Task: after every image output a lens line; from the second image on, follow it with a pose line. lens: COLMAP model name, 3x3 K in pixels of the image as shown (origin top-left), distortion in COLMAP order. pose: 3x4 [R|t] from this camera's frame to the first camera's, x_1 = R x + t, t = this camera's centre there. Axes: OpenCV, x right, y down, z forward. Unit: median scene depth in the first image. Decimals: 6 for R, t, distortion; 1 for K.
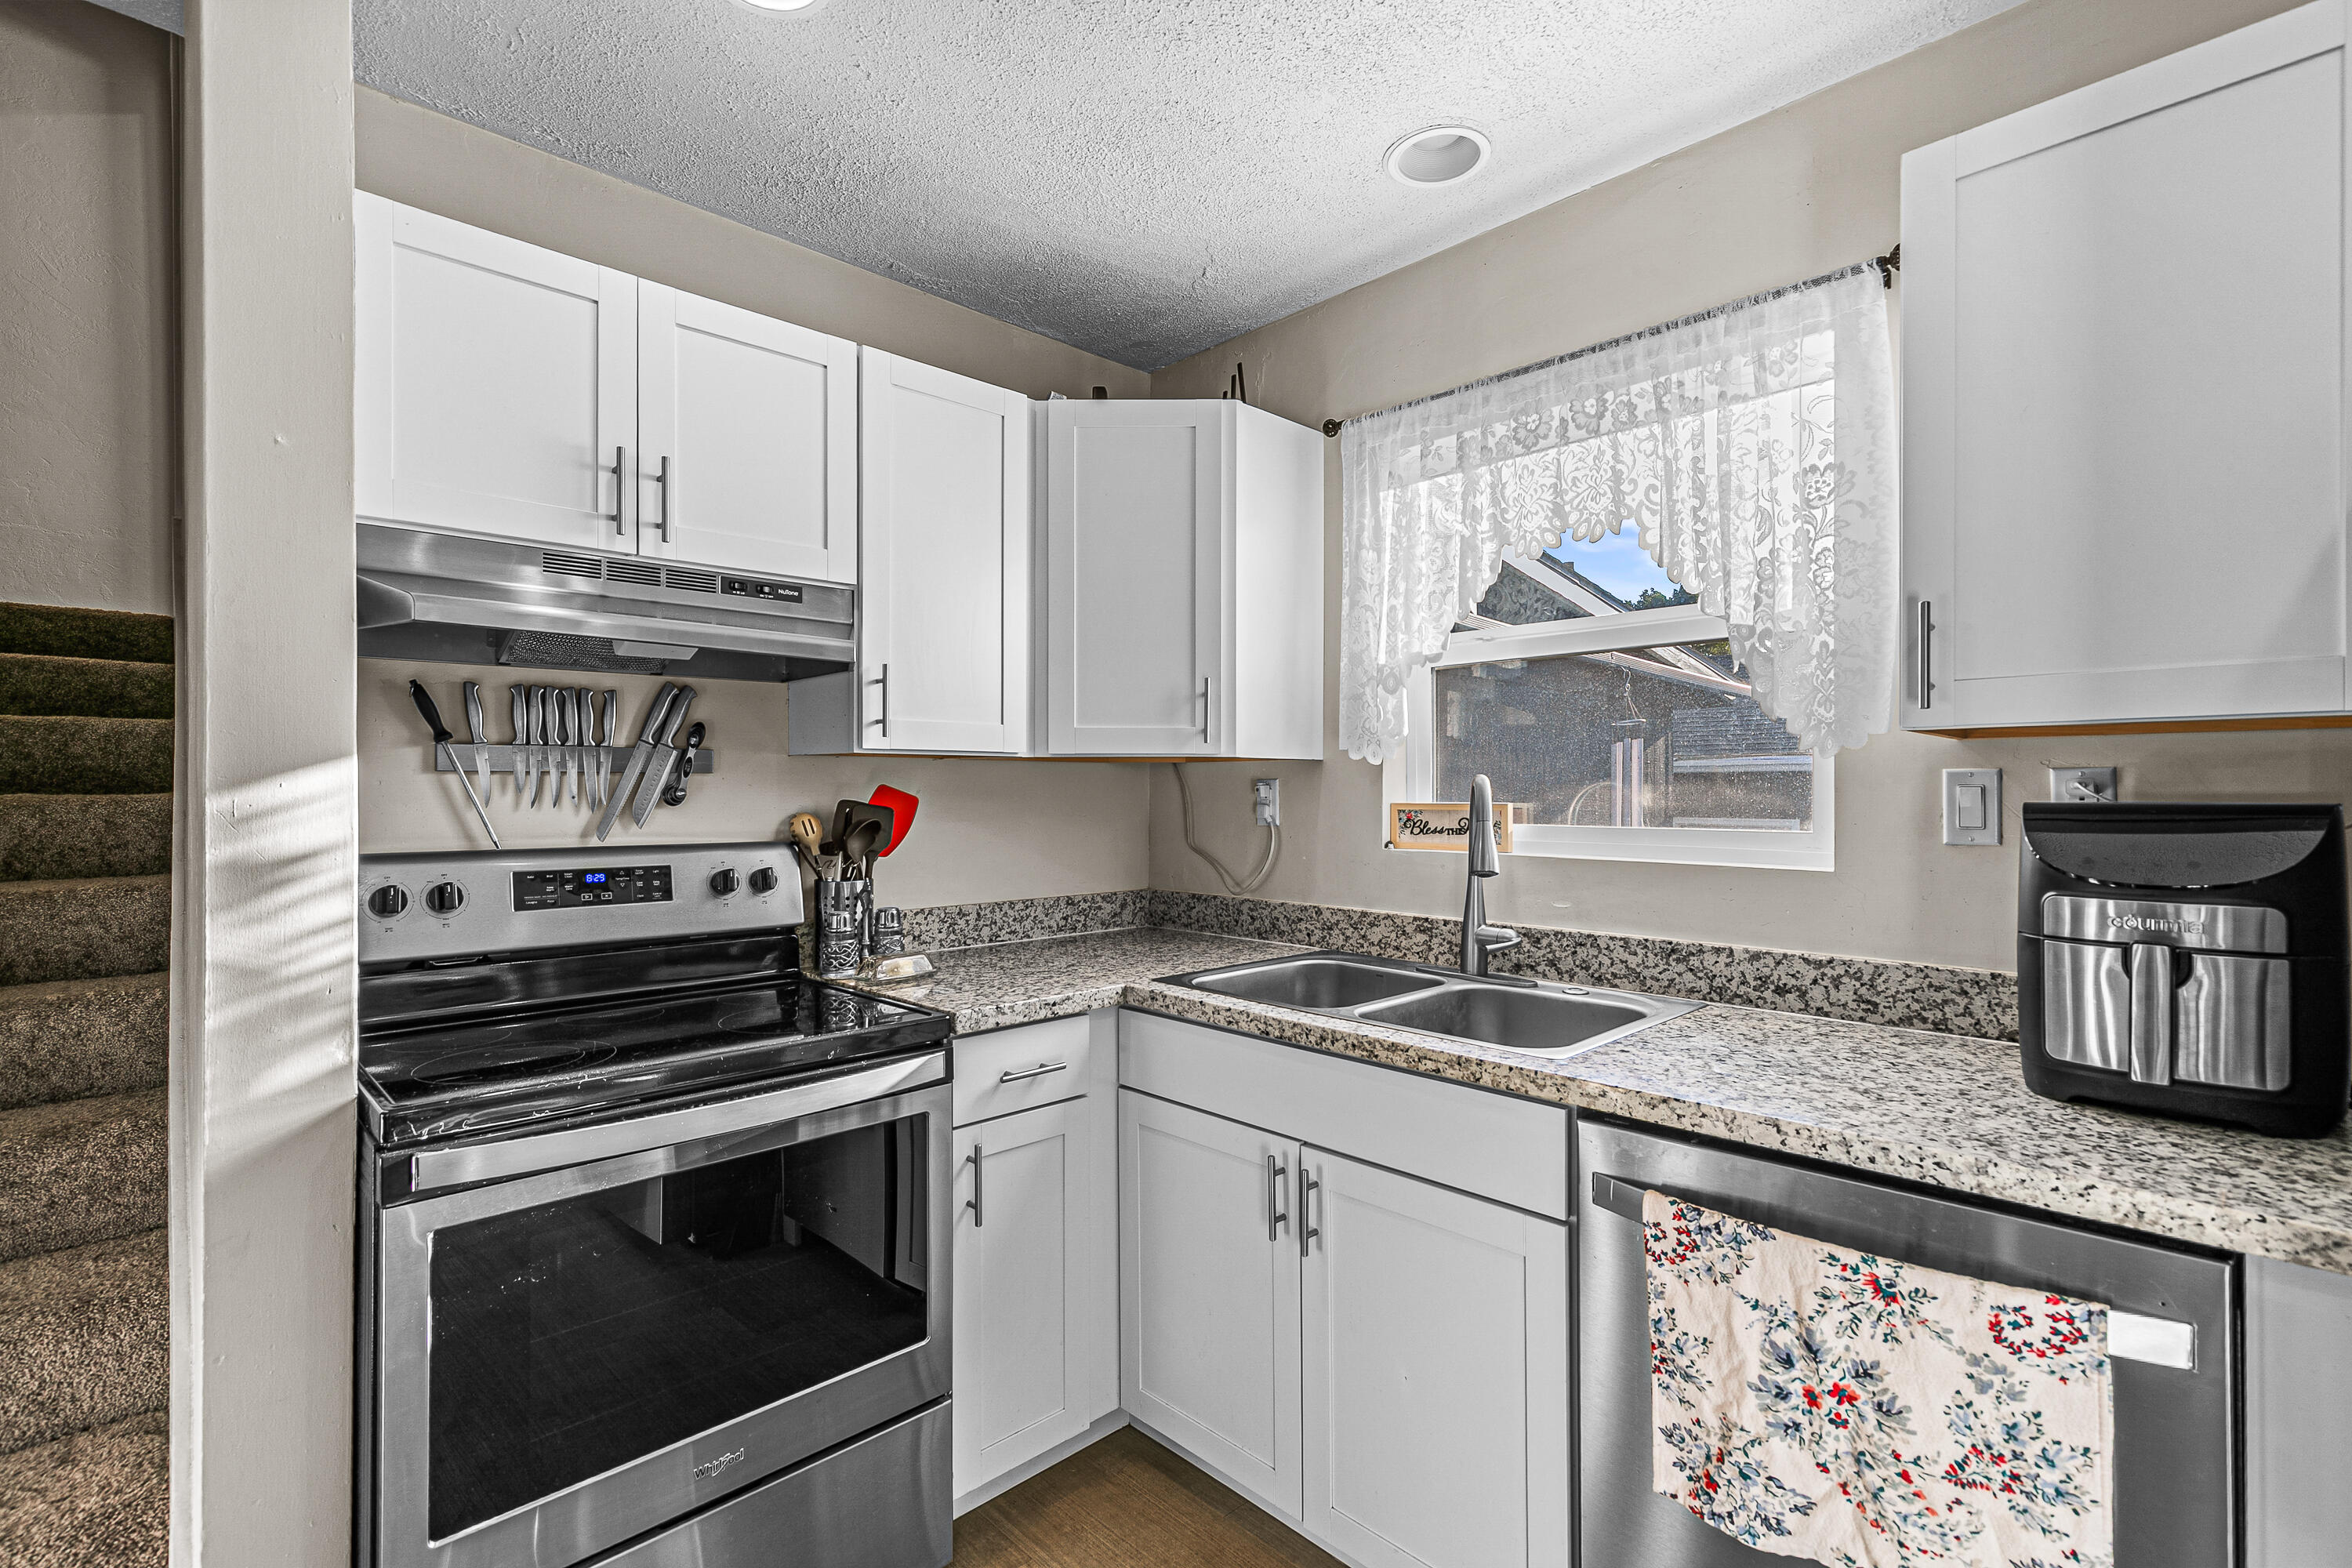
lens RADIAL K [[1062.4, 0, 1194.0], [0, 1062.4, 789.9], [0, 0, 1]] dist [0.009218, -0.000308]
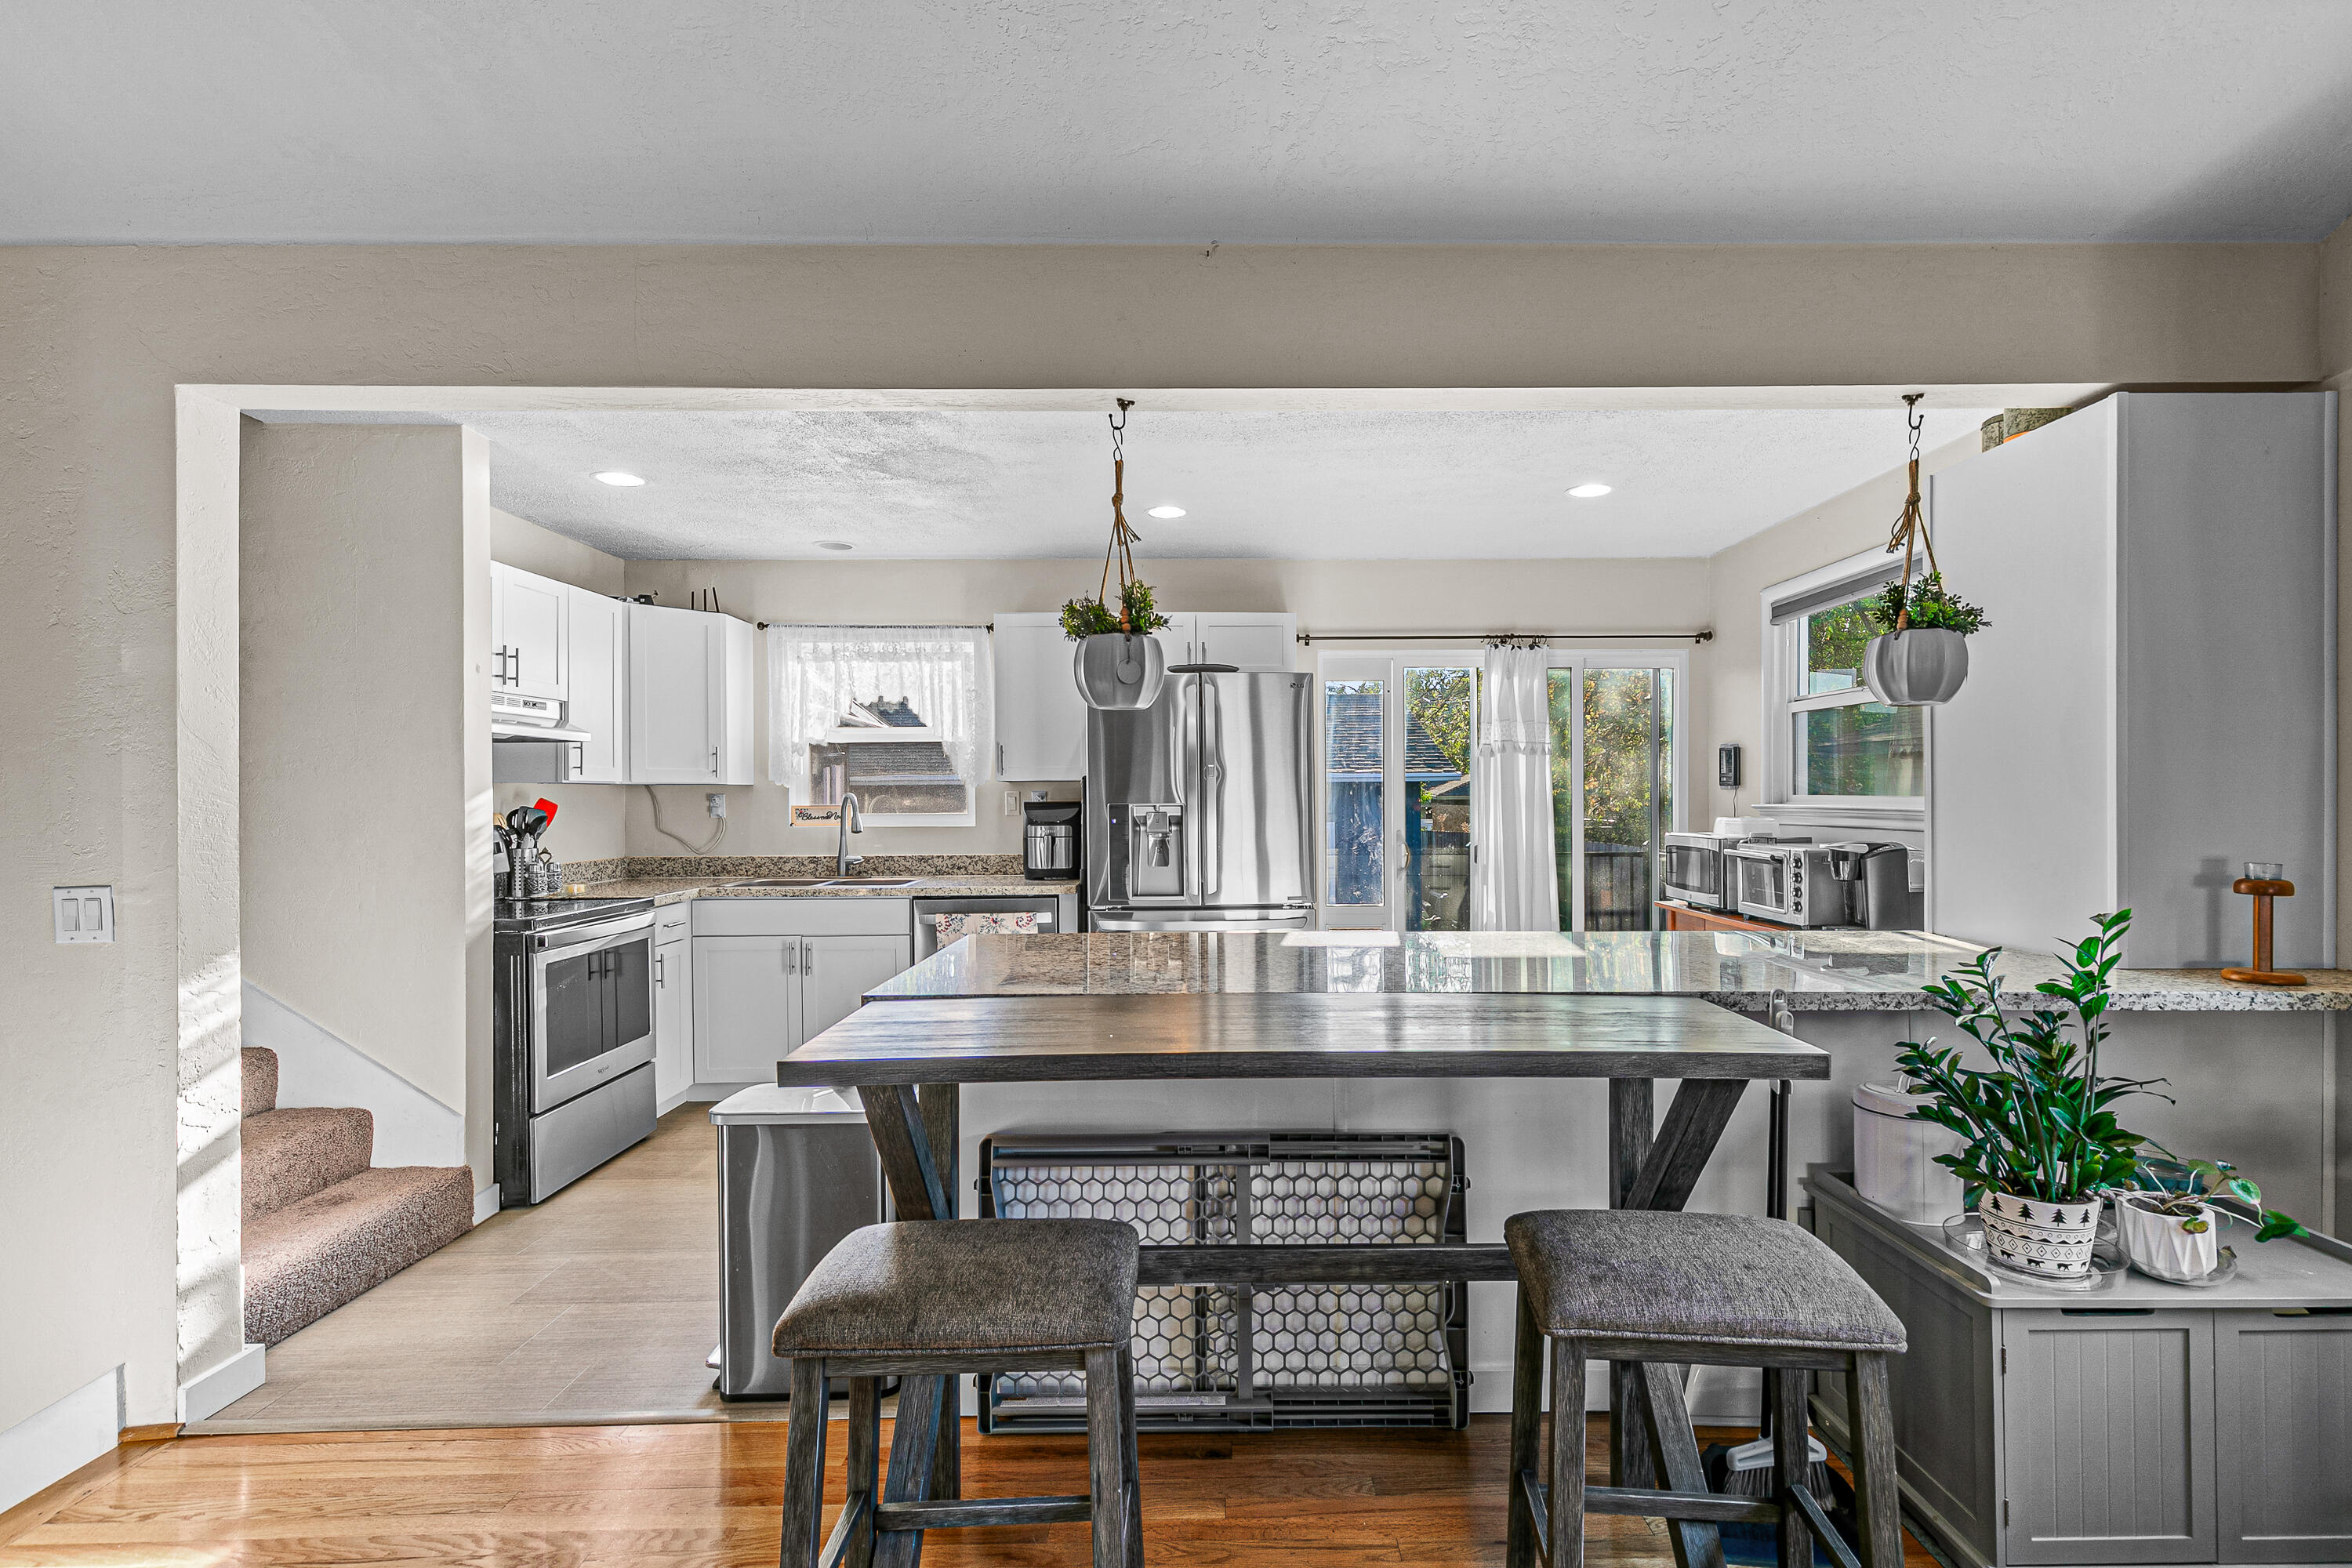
lens RADIAL K [[1062.4, 0, 1179.6], [0, 1062.4, 797.5], [0, 0, 1]] dist [0.009218, -0.000308]
pose [[0.710221, -0.004839, 0.703962, -1.065570], [0.006017, 0.999982, 0.000804, -0.001084], [-0.703953, 0.003664, 0.710237, -1.485517]]
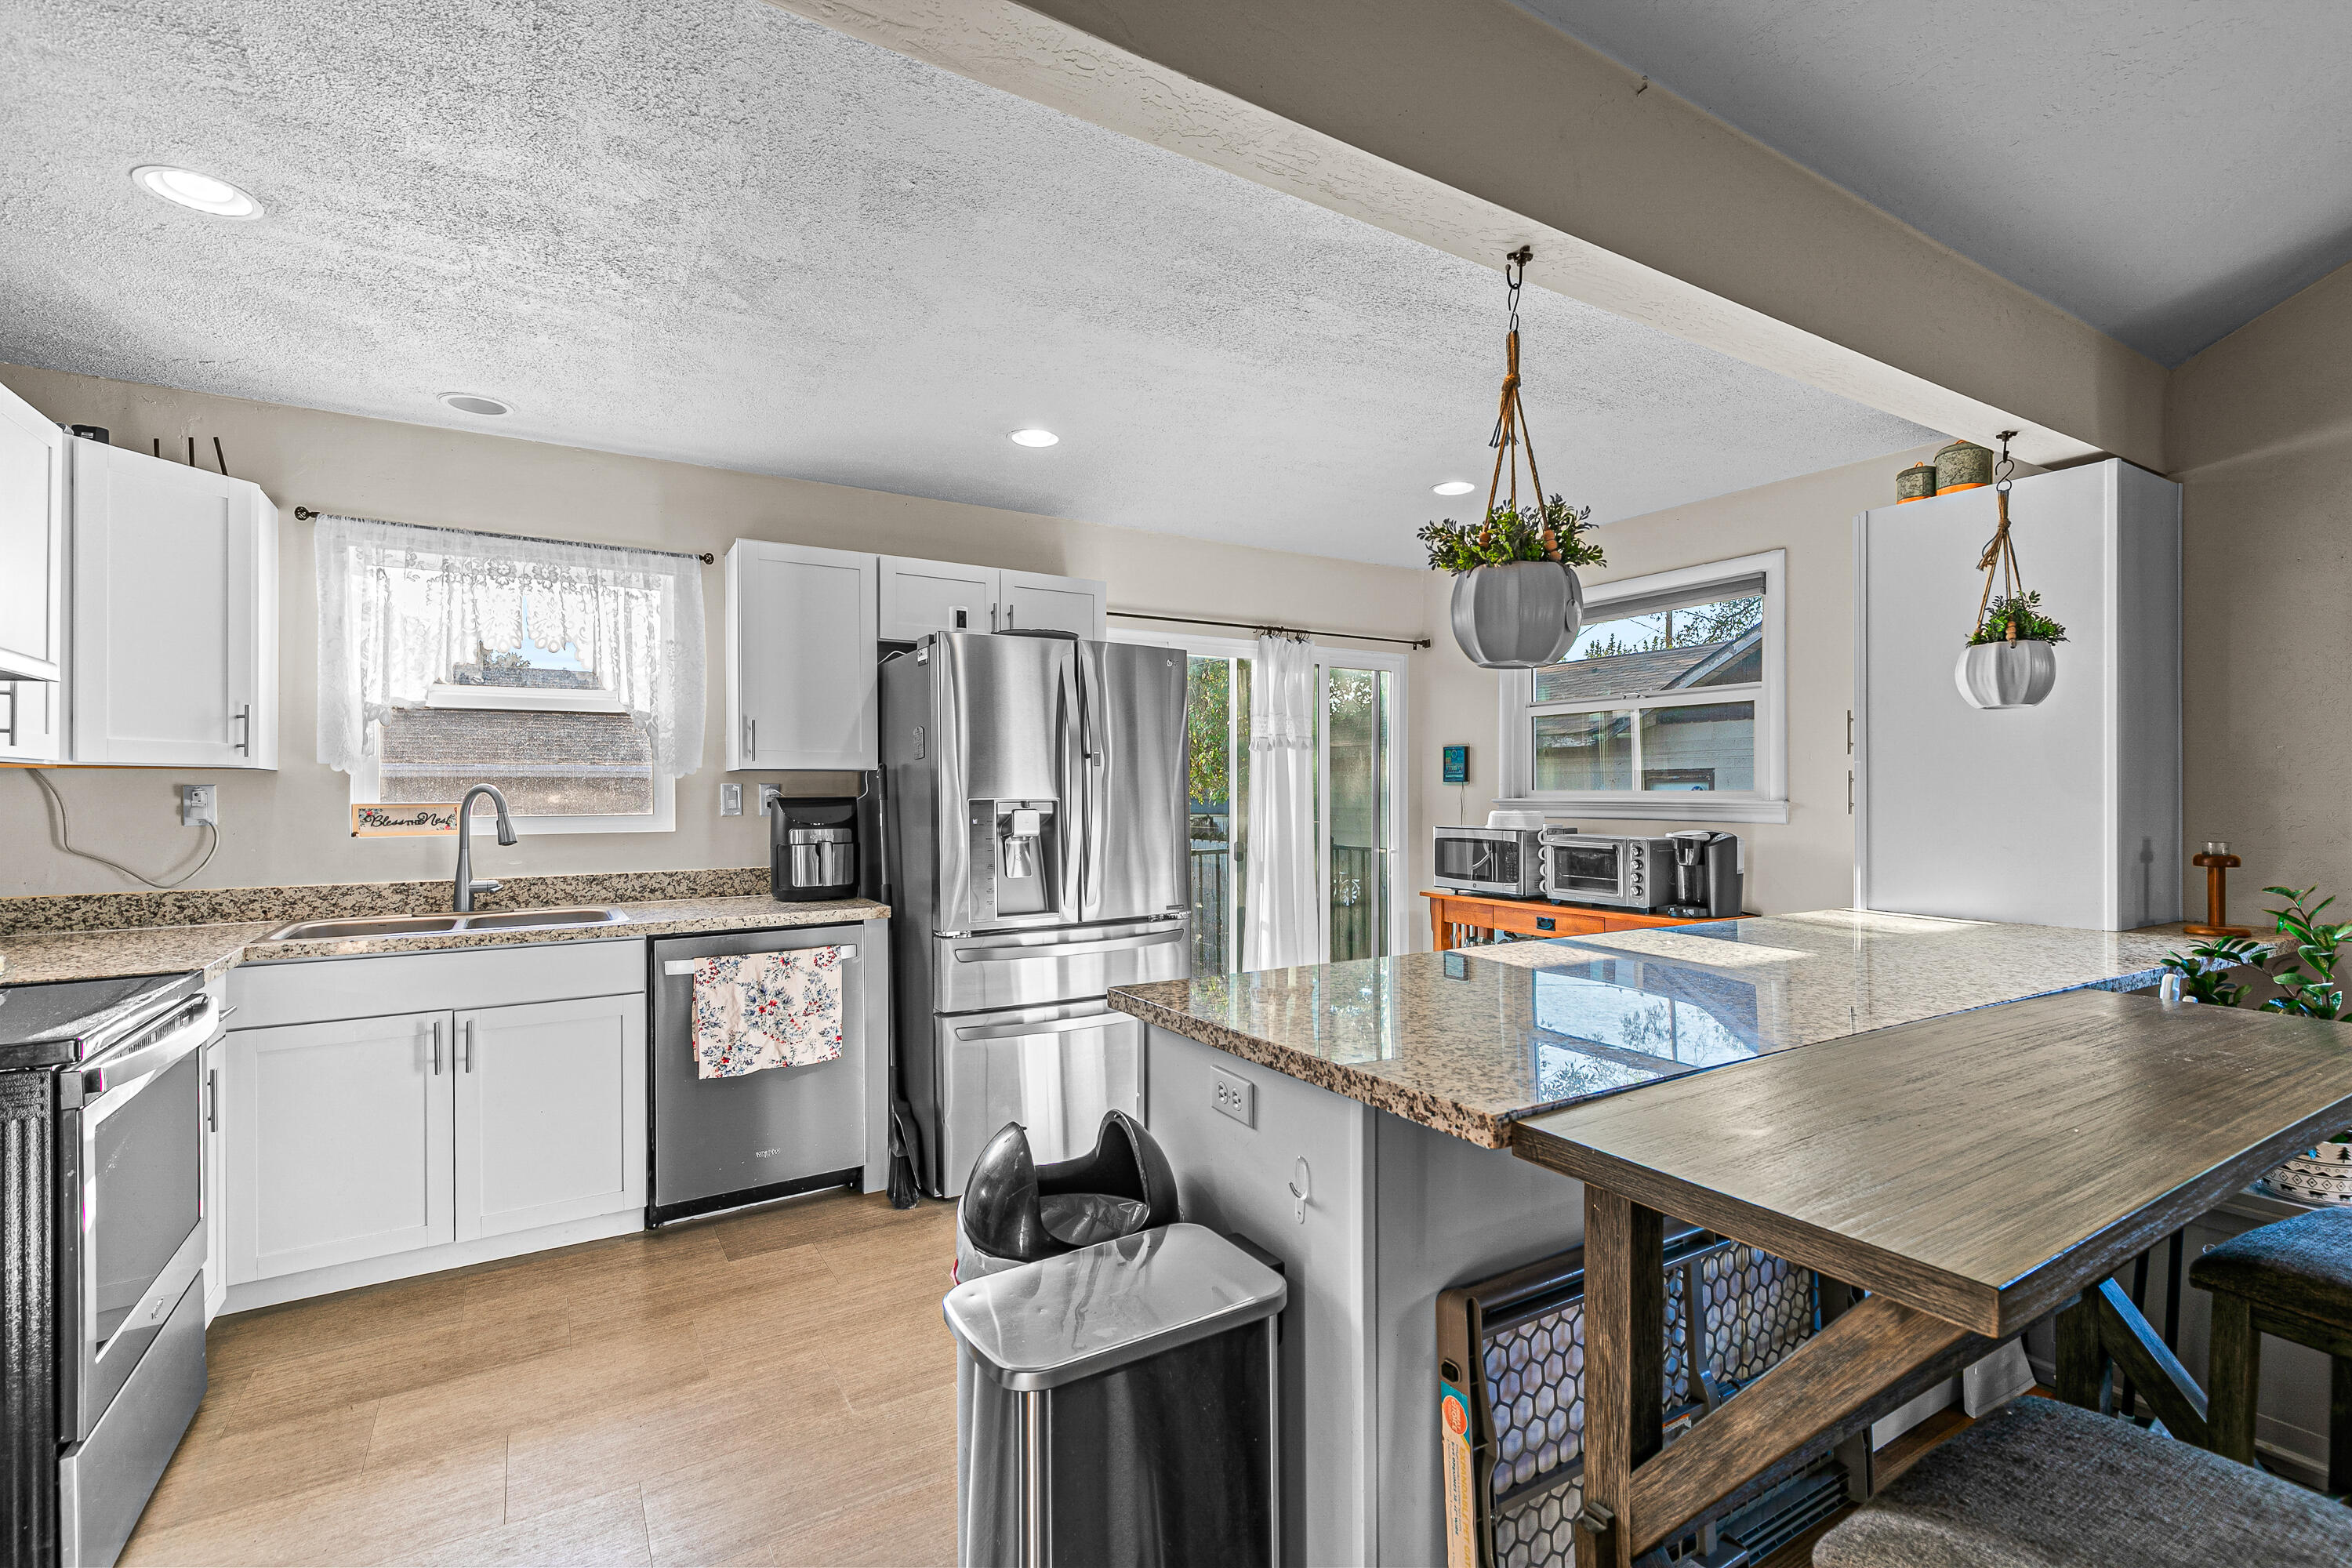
lens RADIAL K [[1062.4, 0, 1143.5], [0, 1062.4, 790.2], [0, 0, 1]] dist [0.009218, -0.000308]
pose [[0.251752, 0.000064, 0.967792, -1.214565], [0.004652, 0.999988, -0.001276, 0.002113], [-0.967781, 0.004824, 0.251749, -0.435355]]
